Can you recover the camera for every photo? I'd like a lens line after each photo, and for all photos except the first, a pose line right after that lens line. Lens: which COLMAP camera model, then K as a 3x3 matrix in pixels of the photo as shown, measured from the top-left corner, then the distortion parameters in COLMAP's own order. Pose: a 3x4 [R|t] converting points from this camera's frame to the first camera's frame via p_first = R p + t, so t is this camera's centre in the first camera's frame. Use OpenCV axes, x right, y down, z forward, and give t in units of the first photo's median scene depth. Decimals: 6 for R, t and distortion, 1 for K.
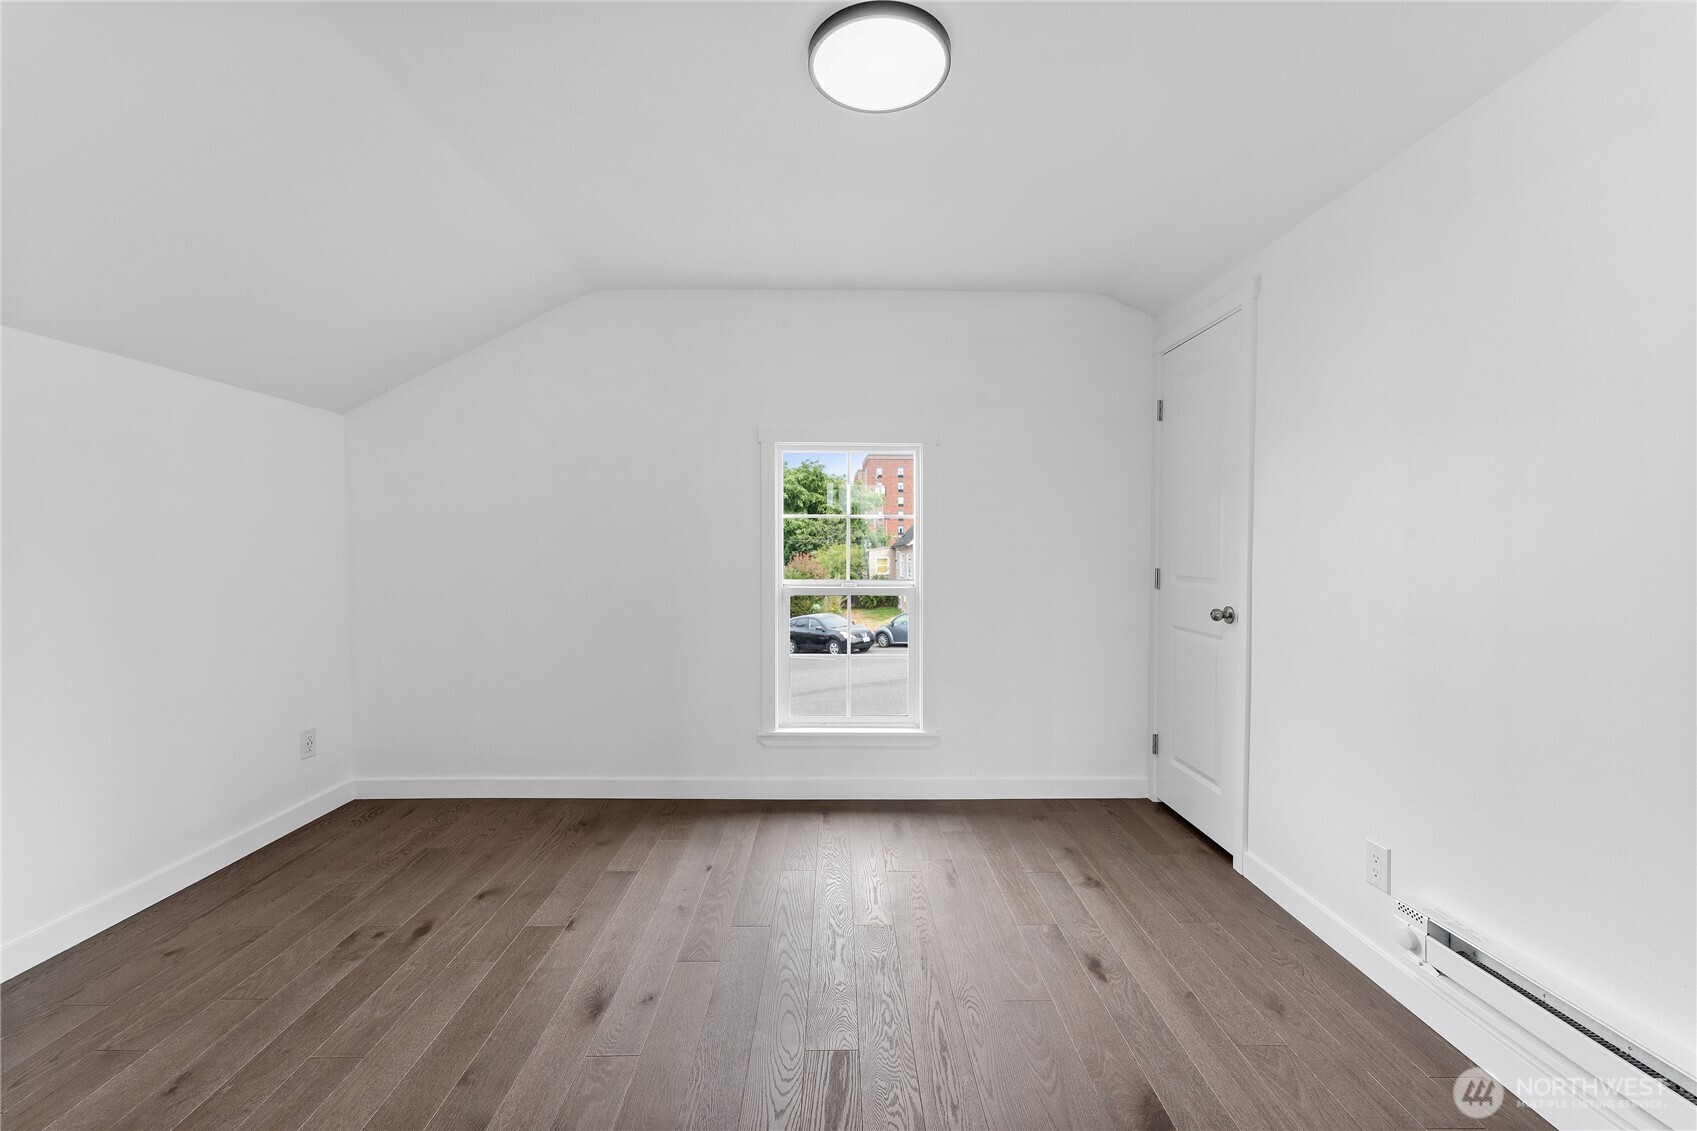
lens RADIAL K [[692.7, 0, 851.5], [0, 692.7, 556.6], [0, 0, 1]] dist [-0.000861, -0.000010]
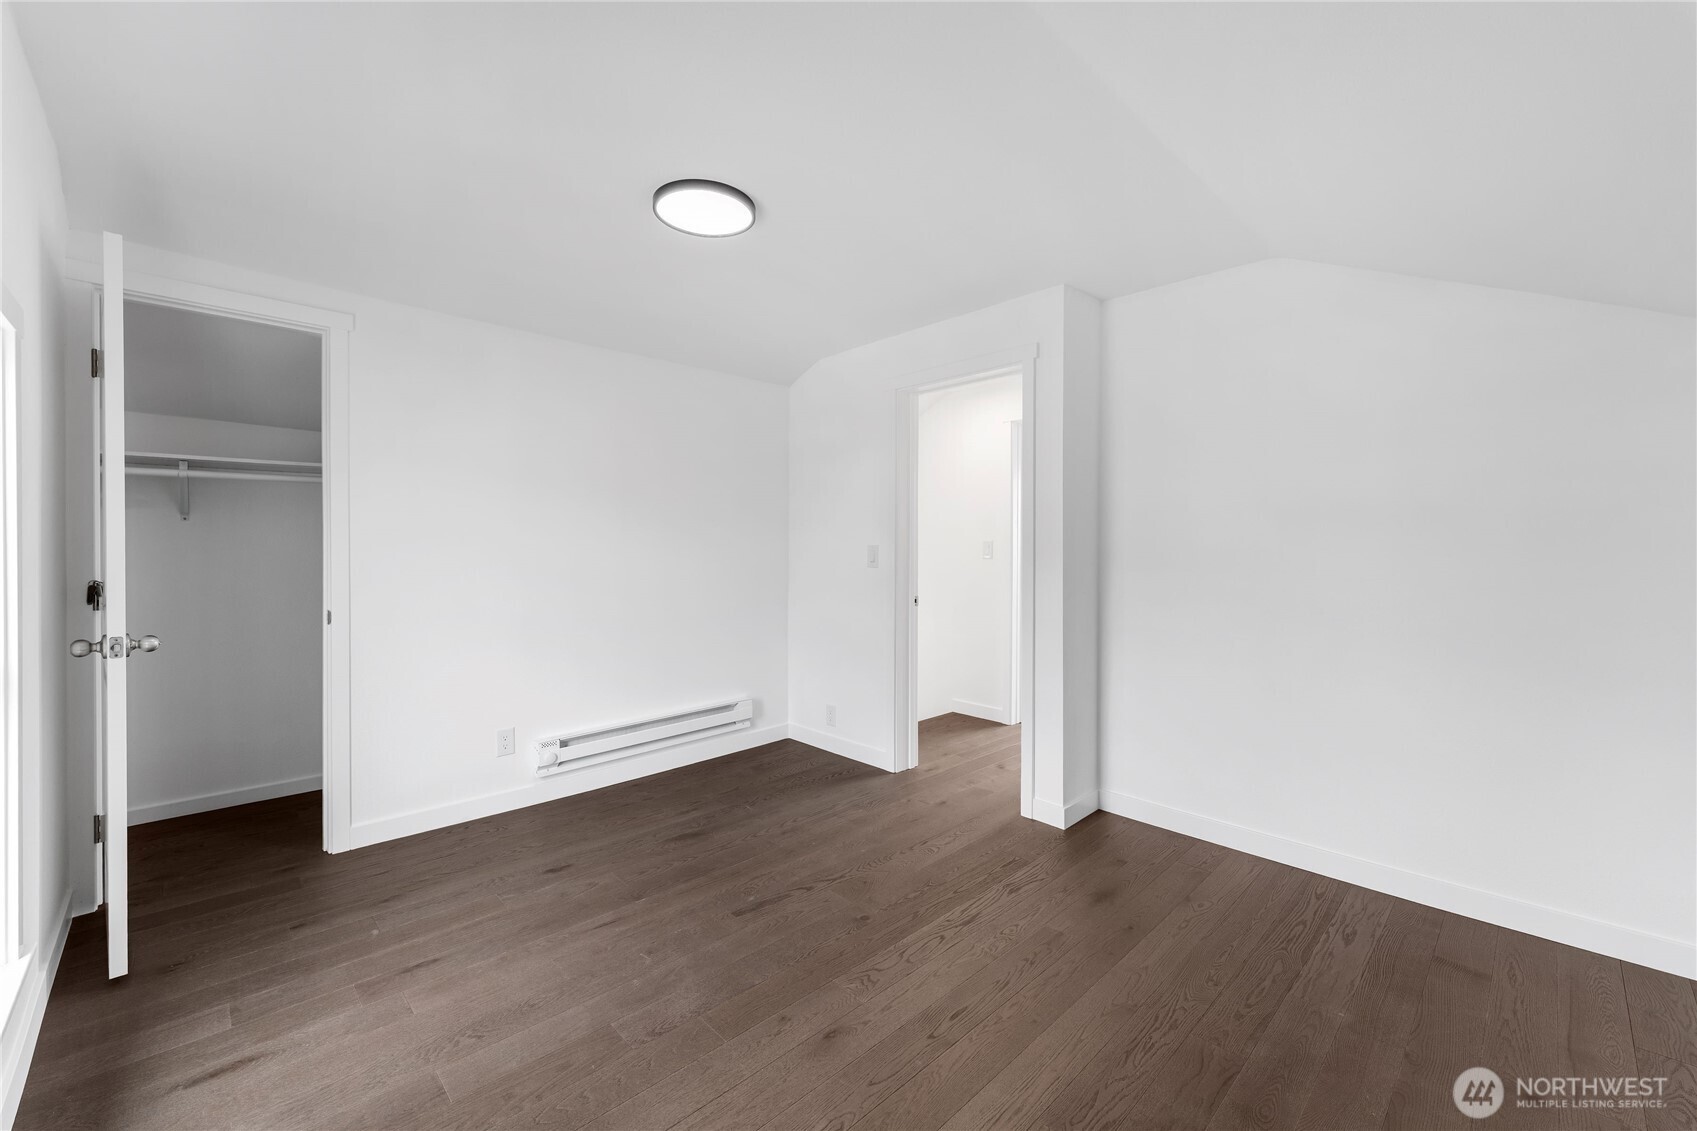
lens RADIAL K [[692.7, 0, 851.5], [0, 692.7, 556.6], [0, 0, 1]] dist [-0.000861, -0.000010]
pose [[-0.680756, -0.013052, 0.732394, -0.796380], [0.011919, 0.999512, 0.028891, -0.027188], [-0.732413, 0.028397, -0.680268, 1.186235]]
